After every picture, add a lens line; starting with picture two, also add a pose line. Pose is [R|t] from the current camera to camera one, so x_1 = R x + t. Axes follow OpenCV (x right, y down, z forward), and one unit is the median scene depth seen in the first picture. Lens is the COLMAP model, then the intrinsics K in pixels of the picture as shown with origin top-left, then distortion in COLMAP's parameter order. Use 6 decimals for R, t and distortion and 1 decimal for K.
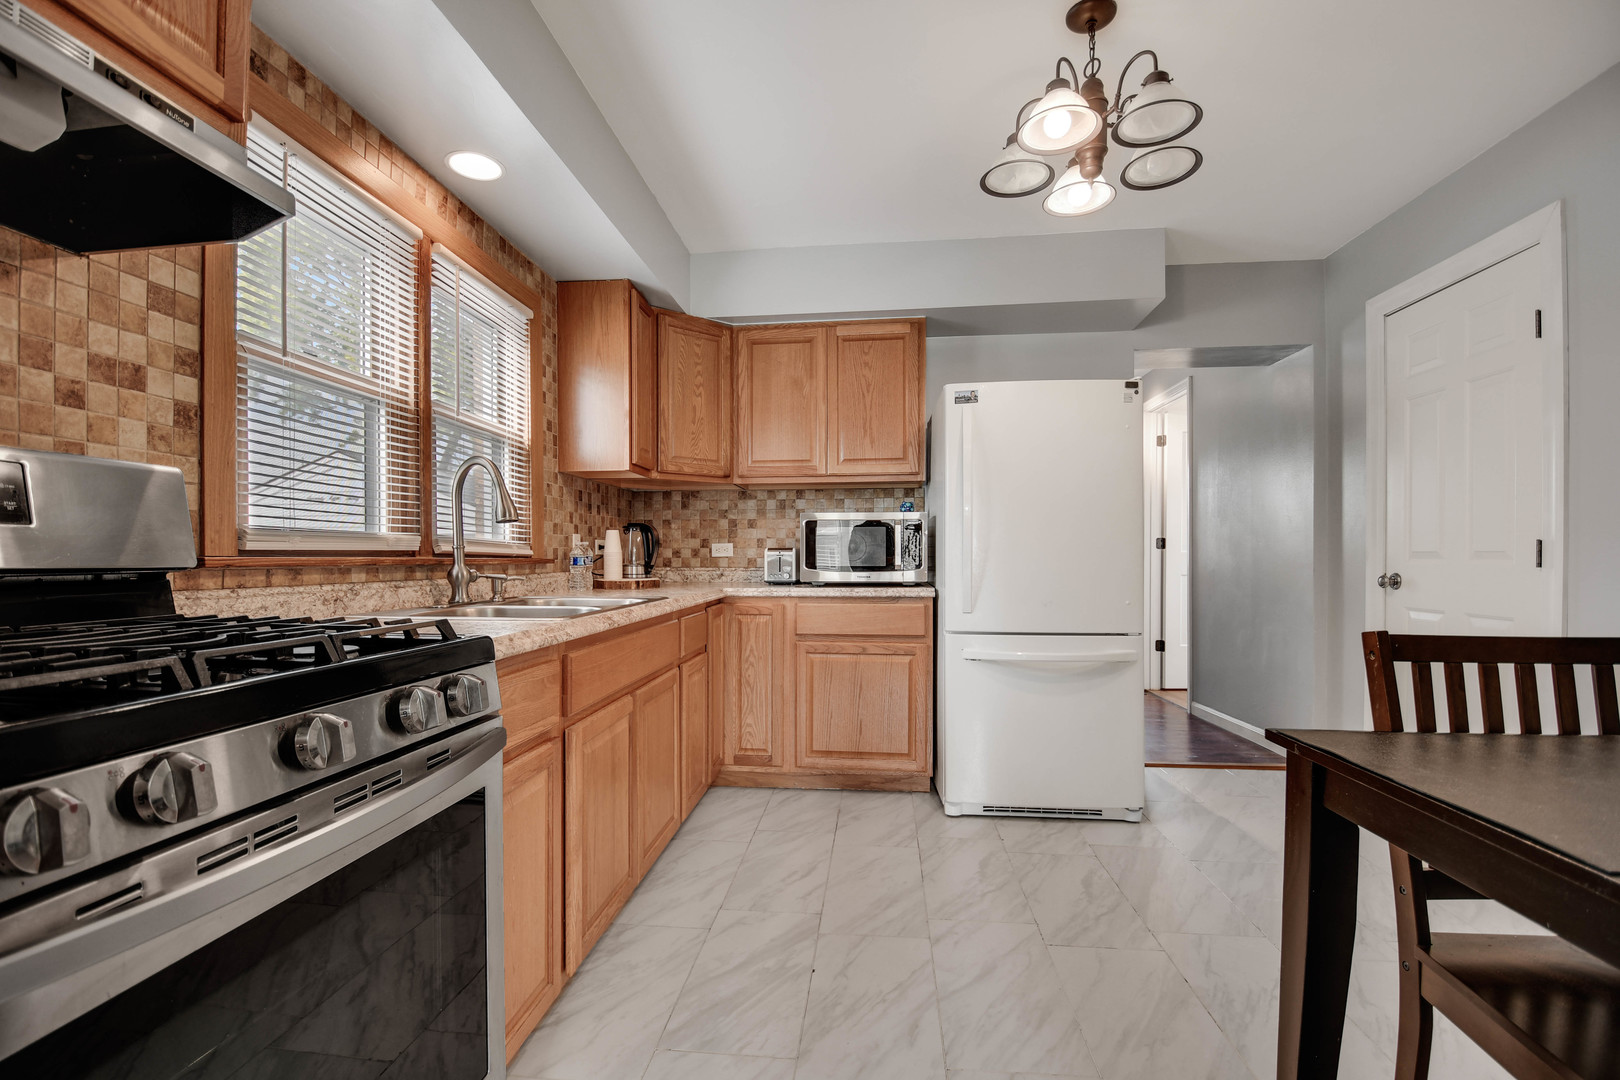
lens RADIAL K [[723.7, 0, 792.5], [0, 723.7, 556.4], [0, 0, 1]] dist [0.001104, -0.001850]
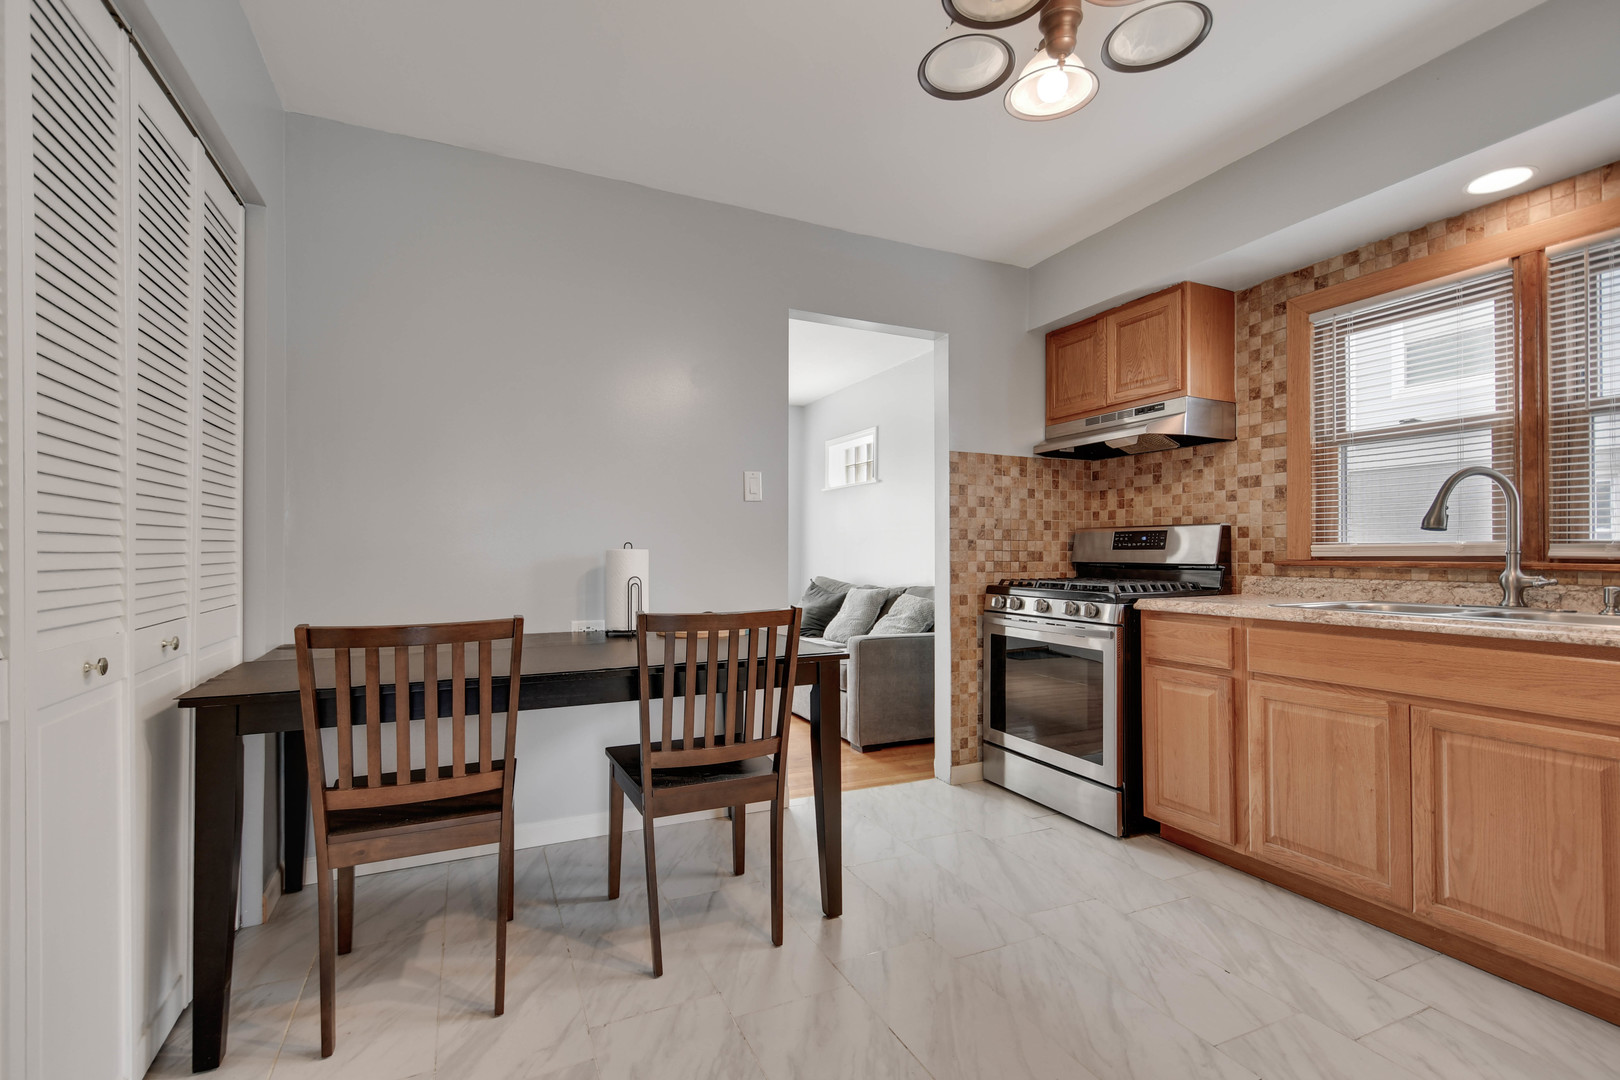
lens RADIAL K [[723.7, 0, 809.8], [0, 723.7, 548.9], [0, 0, 1]] dist [0.001104, -0.001850]
pose [[-0.850012, -0.003445, -0.526752, 0.885216], [0.000583, 0.999972, -0.007482, -0.010327], [0.526763, -0.006667, -0.849986, 1.298496]]
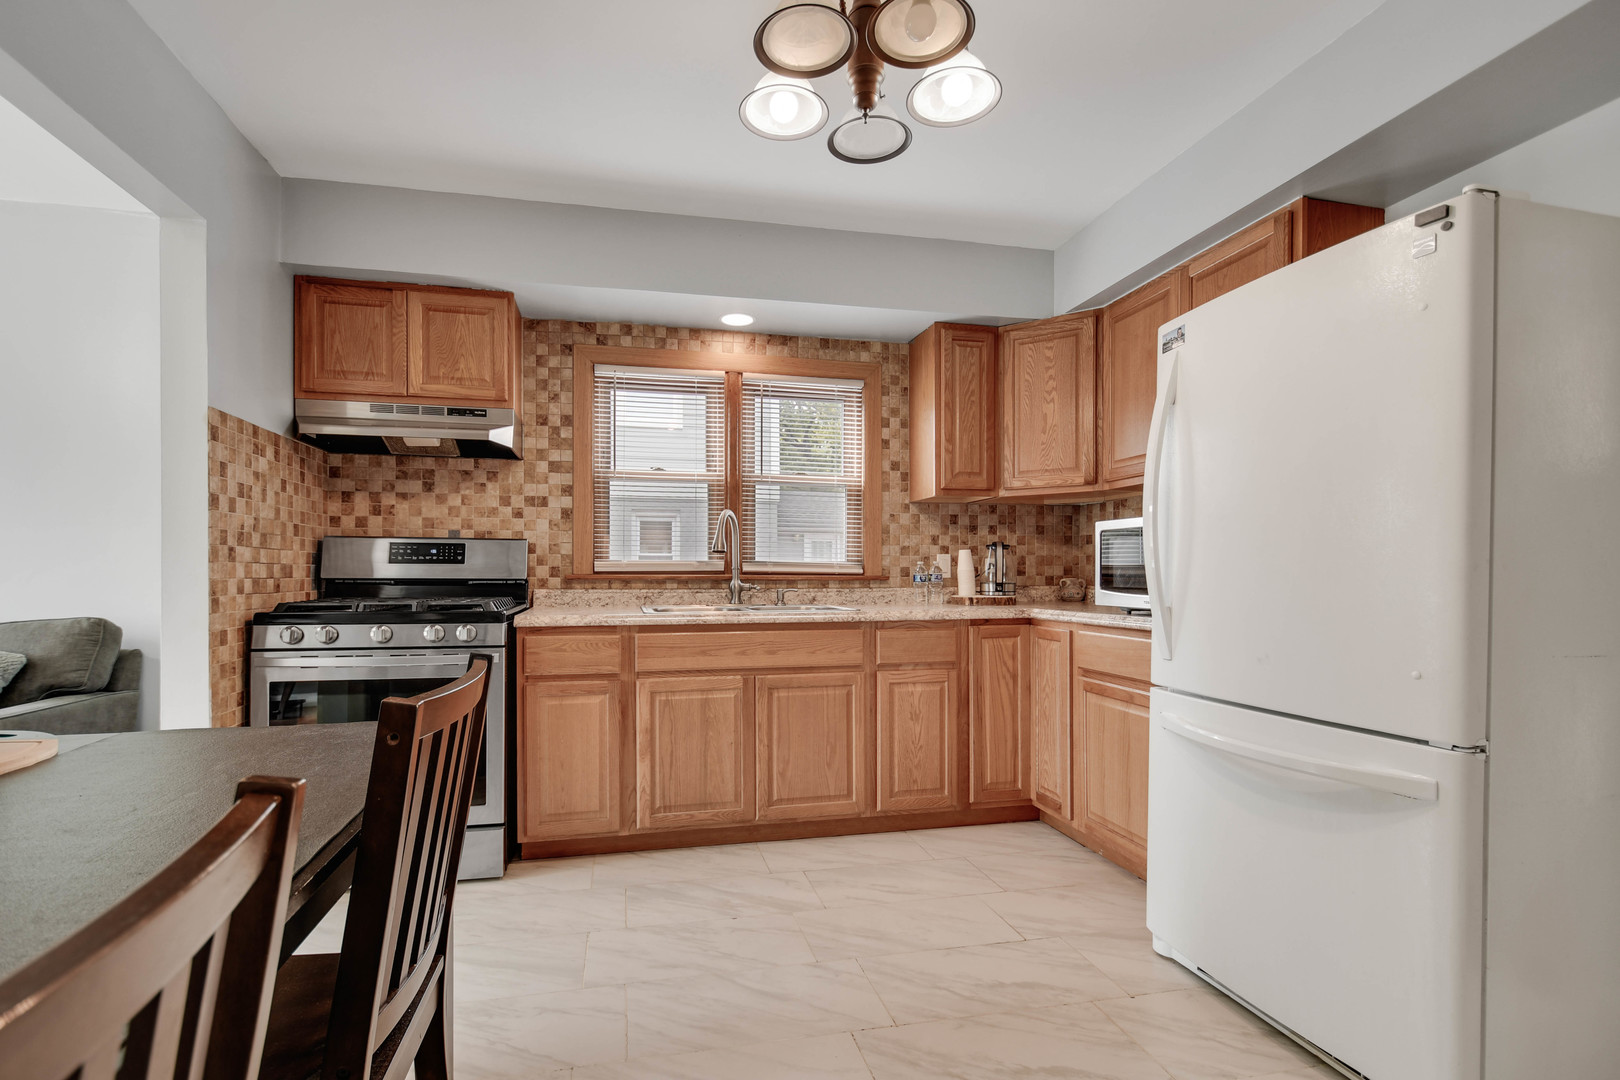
lens RADIAL K [[723.7, 0, 768.3], [0, 723.7, 576.1], [0, 0, 1]] dist [0.001104, -0.001850]
pose [[0.313521, 0.007104, -0.949555, 0.993249], [-0.001139, 0.999974, 0.007105, -0.006889], [0.949581, -0.001146, 0.313521, 0.562591]]
